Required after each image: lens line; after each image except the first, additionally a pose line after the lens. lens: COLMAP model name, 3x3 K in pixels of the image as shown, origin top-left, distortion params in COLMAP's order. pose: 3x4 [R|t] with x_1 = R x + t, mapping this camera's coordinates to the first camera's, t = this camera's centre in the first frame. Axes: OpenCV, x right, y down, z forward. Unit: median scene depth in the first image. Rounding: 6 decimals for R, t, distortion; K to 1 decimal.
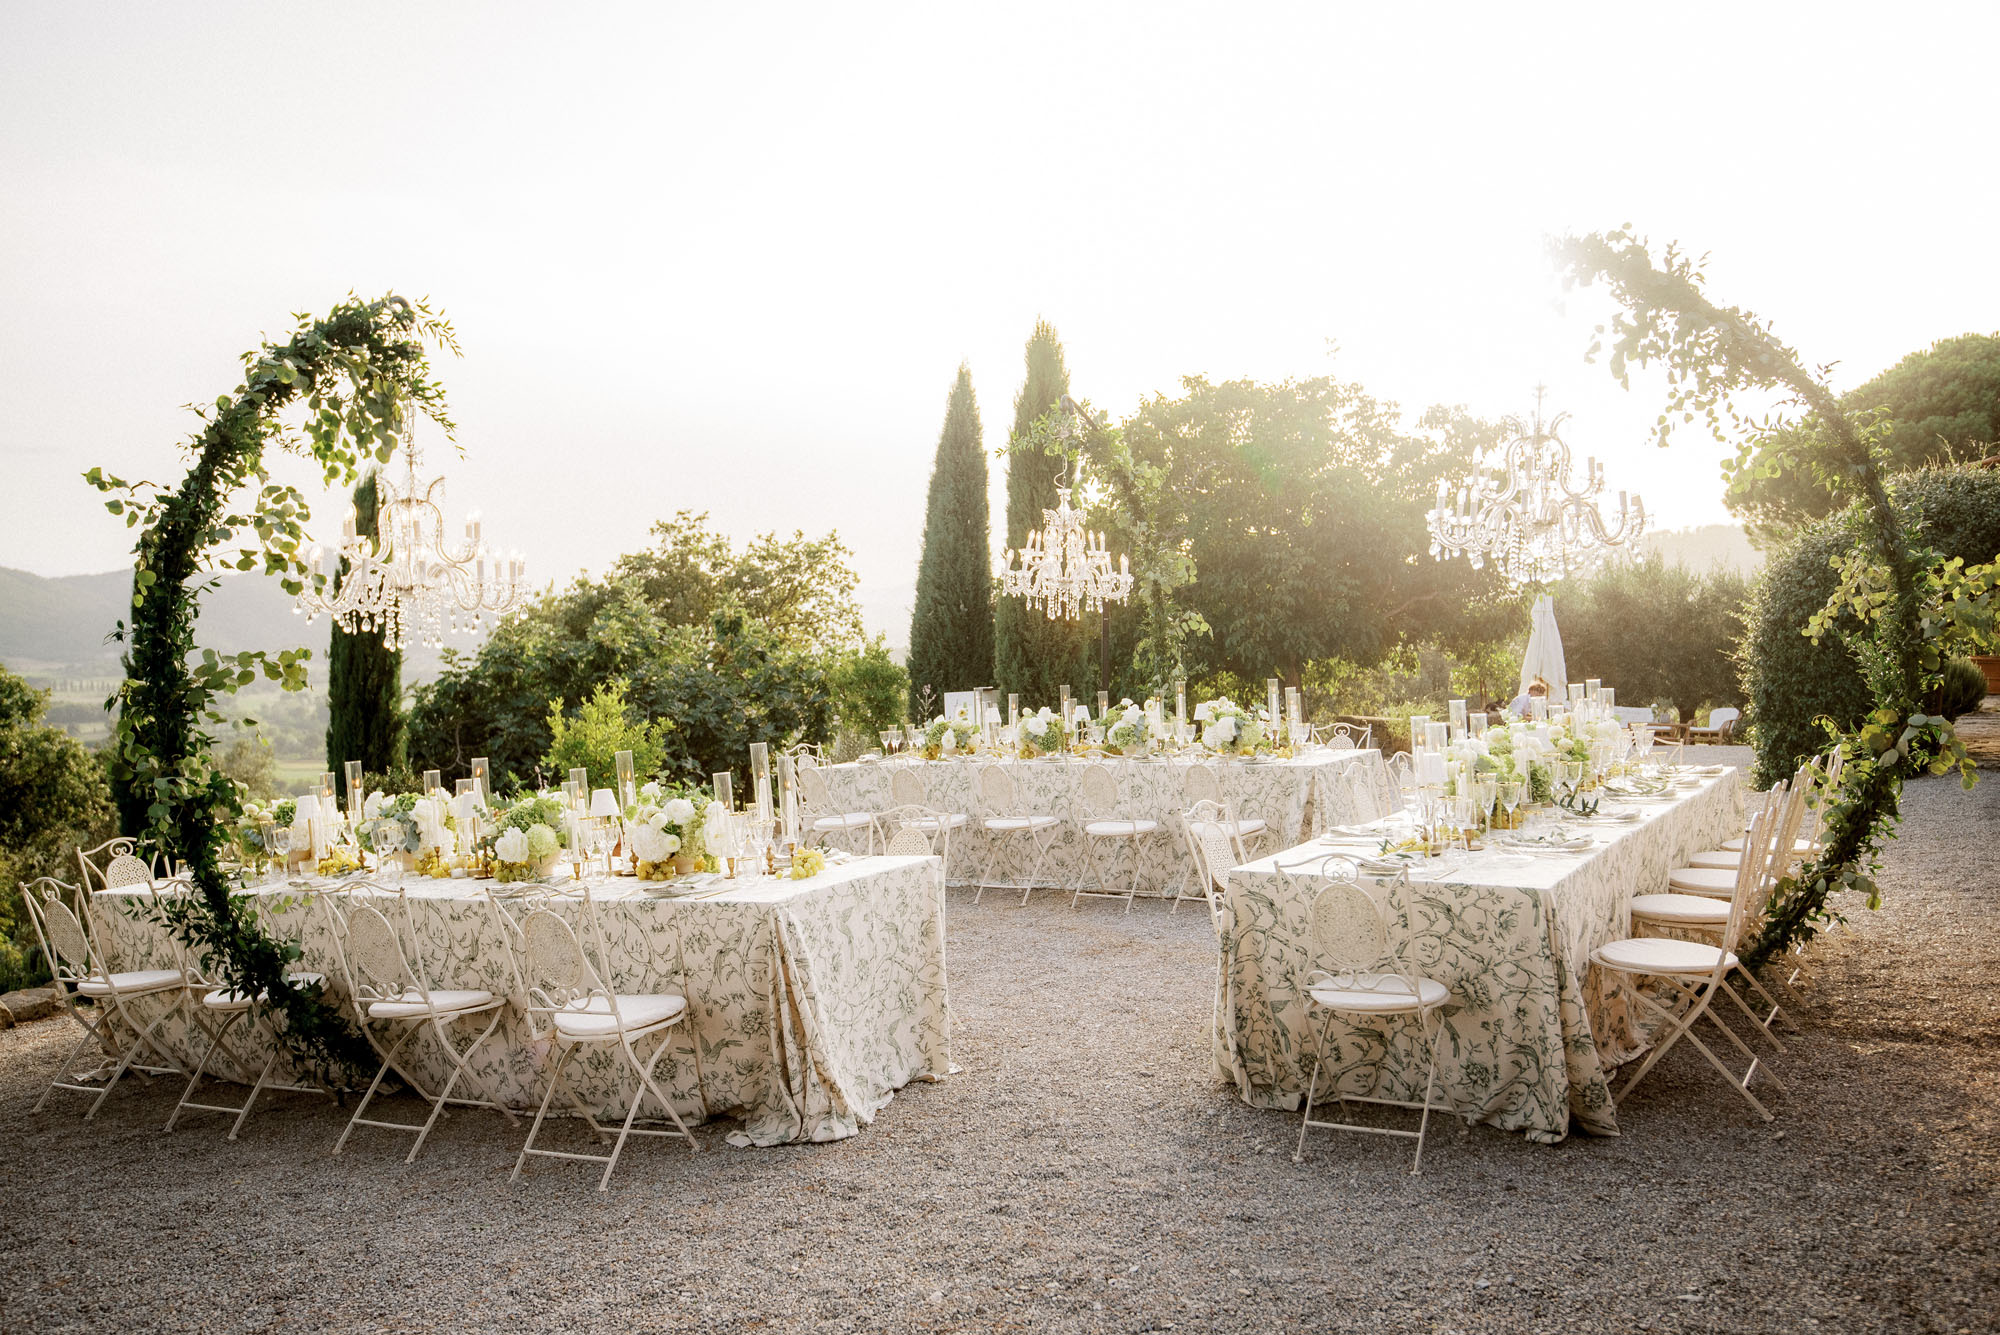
lens RADIAL K [[1659.7, 0, 996.1], [0, 1659.7, 672.7], [0, 0, 1]] dist [0.058159, -0.023051]
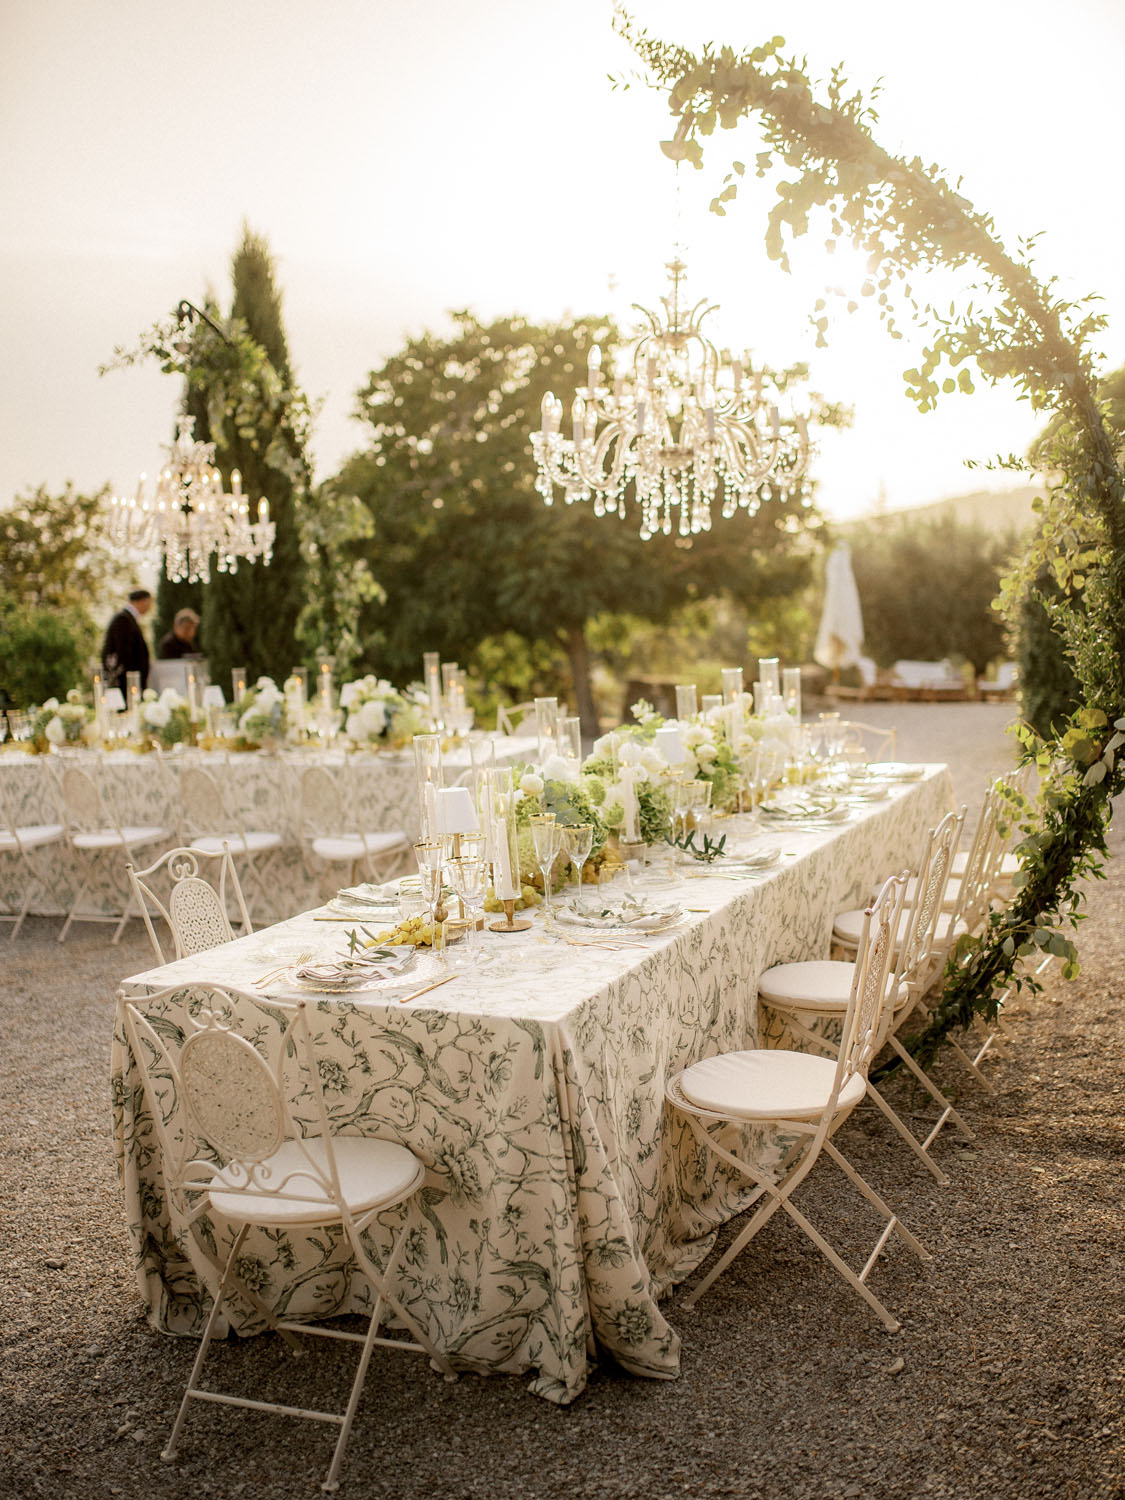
lens RADIAL K [[1632.0, 0, 564.3], [0, 1632.0, 754.3], [0, 0, 1]] dist [-0.026566, 0.000000]
pose [[0.991868, -0.016905, 0.126144, 0.198702], [0.007007, 0.996889, 0.078500, -0.014956], [-0.127079, -0.076978, 0.988901, 0.307909]]
